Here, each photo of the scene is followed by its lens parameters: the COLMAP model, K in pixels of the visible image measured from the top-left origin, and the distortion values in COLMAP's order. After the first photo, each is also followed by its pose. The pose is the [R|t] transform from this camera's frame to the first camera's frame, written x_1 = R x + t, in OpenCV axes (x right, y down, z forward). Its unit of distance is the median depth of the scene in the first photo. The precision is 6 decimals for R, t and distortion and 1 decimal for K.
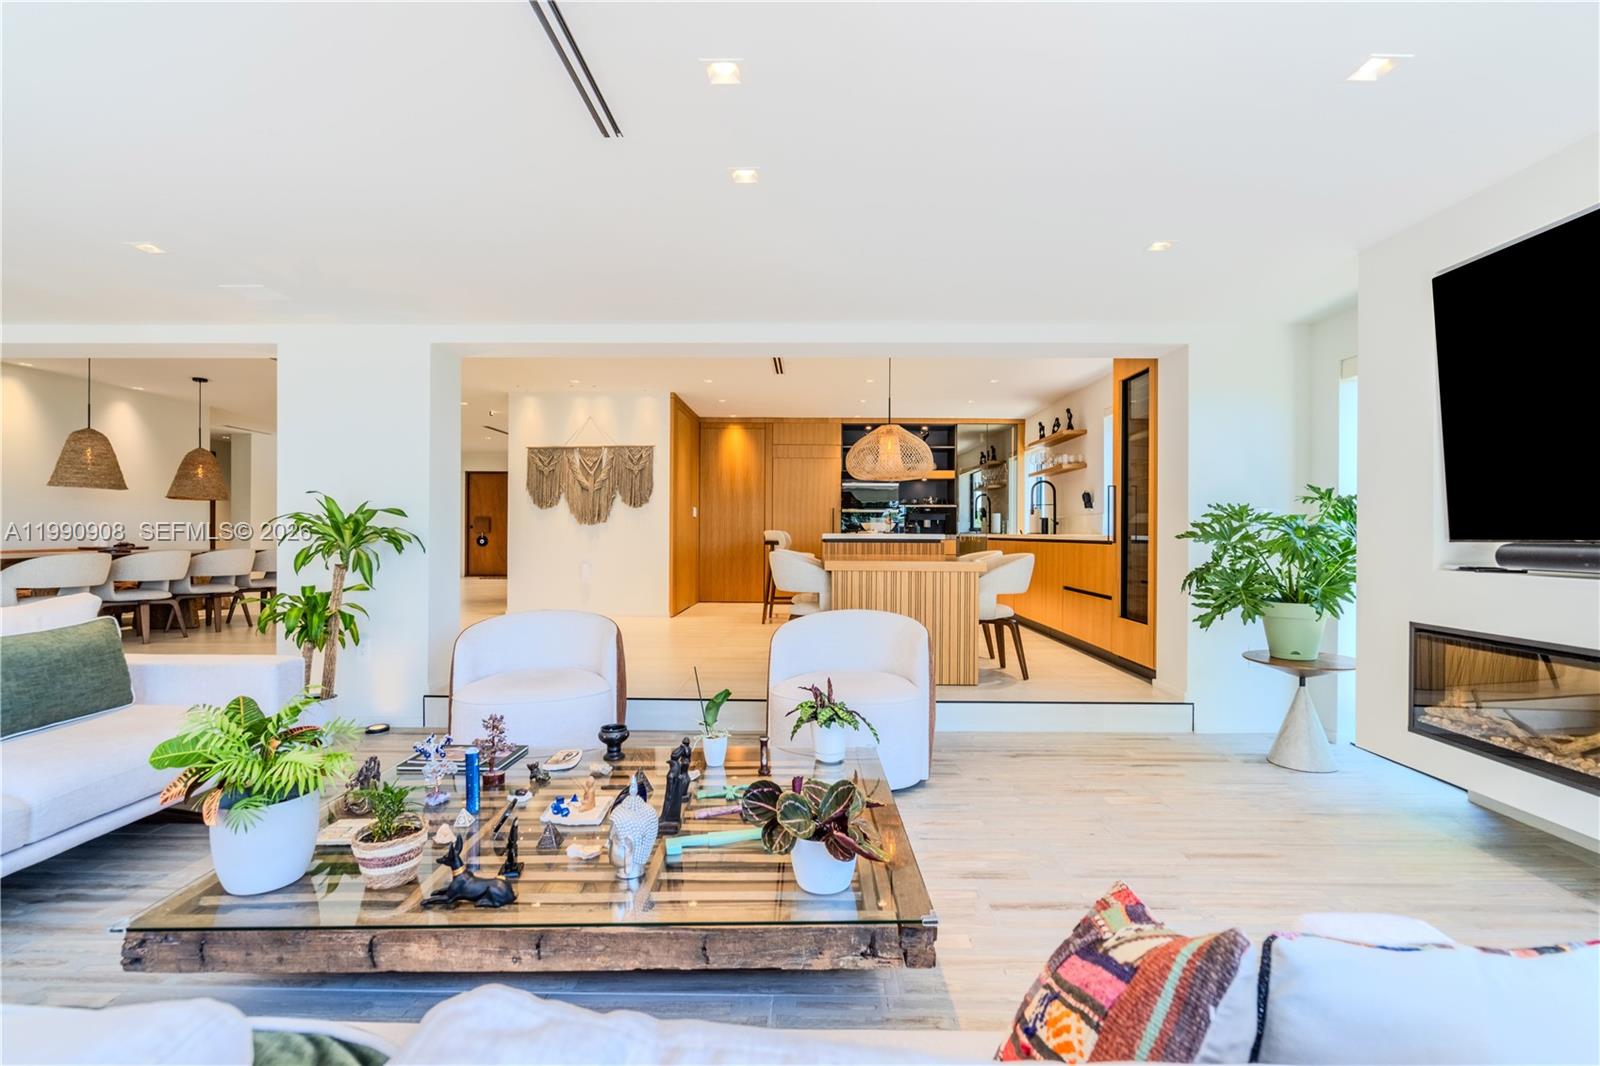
lens RADIAL K [[731.7, 0, 806.1], [0, 731.7, 535.6], [0, 0, 1]] dist [-0.003622, 0.001902]
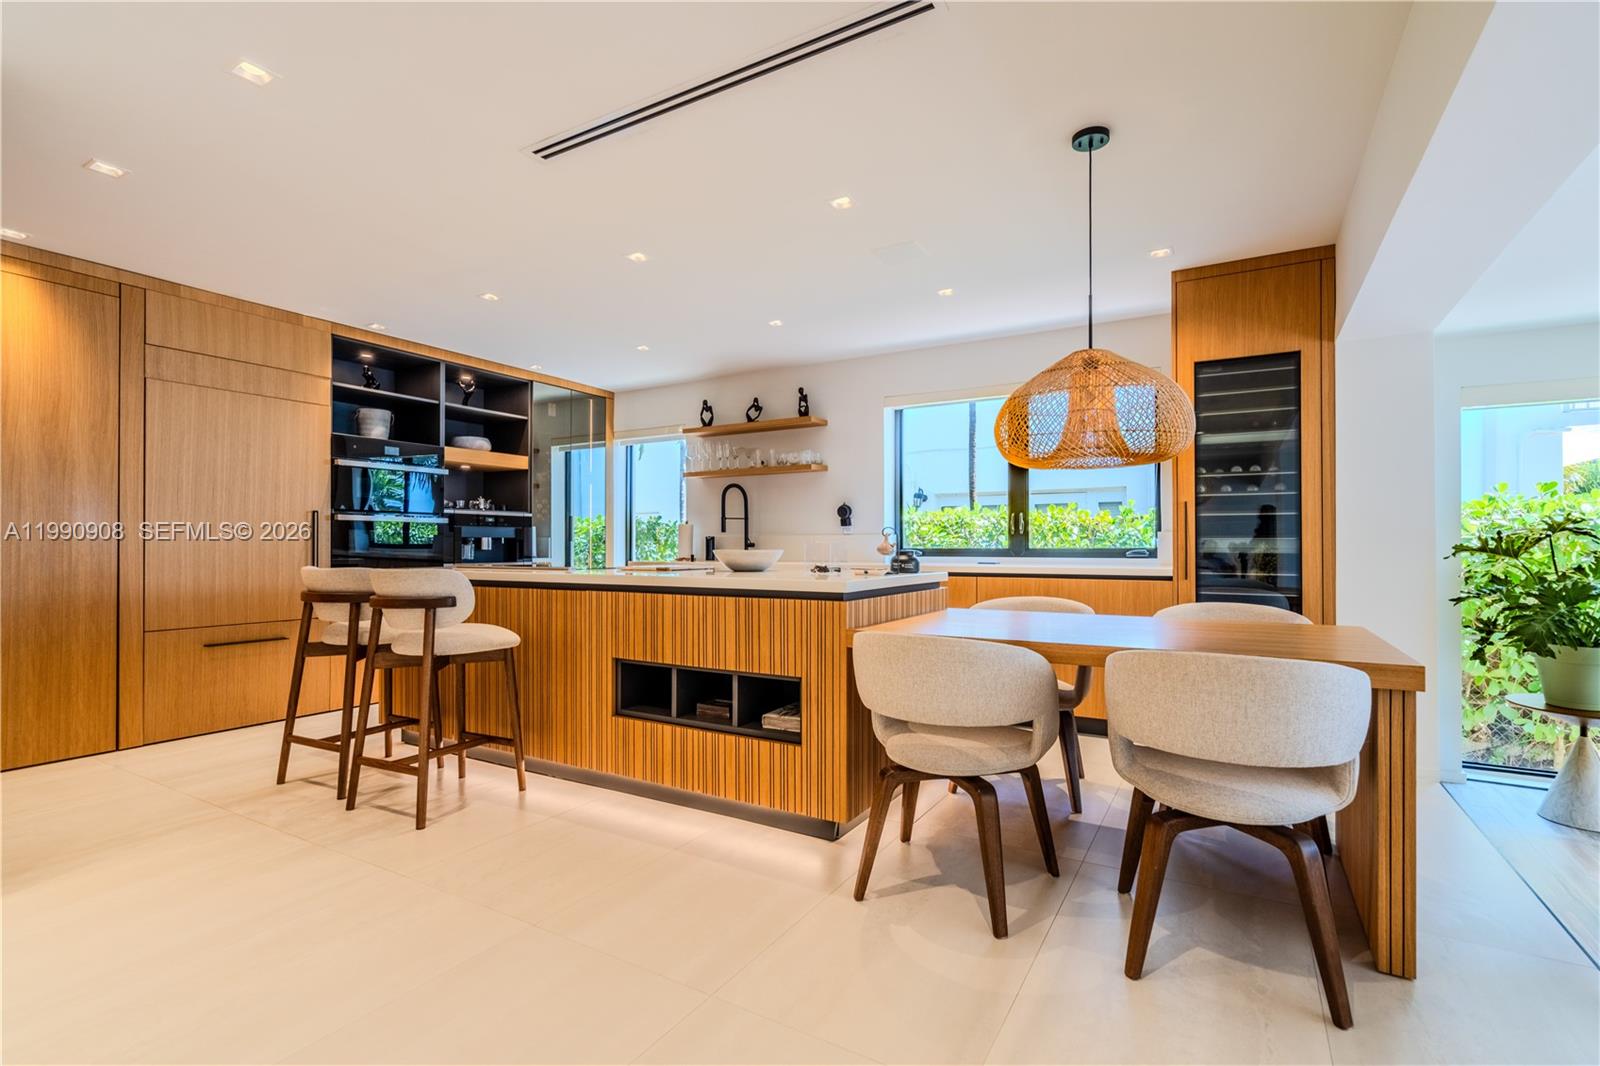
lens RADIAL K [[731.7, 0, 797.2], [0, 731.7, 550.2], [0, 0, 1]] dist [-0.003622, 0.001902]
pose [[0.500082, -0.007855, 0.865943, -0.258526], [0.004103, 0.999969, 0.006701, -0.017182], [-0.865968, 0.000201, 0.500099, 0.610176]]
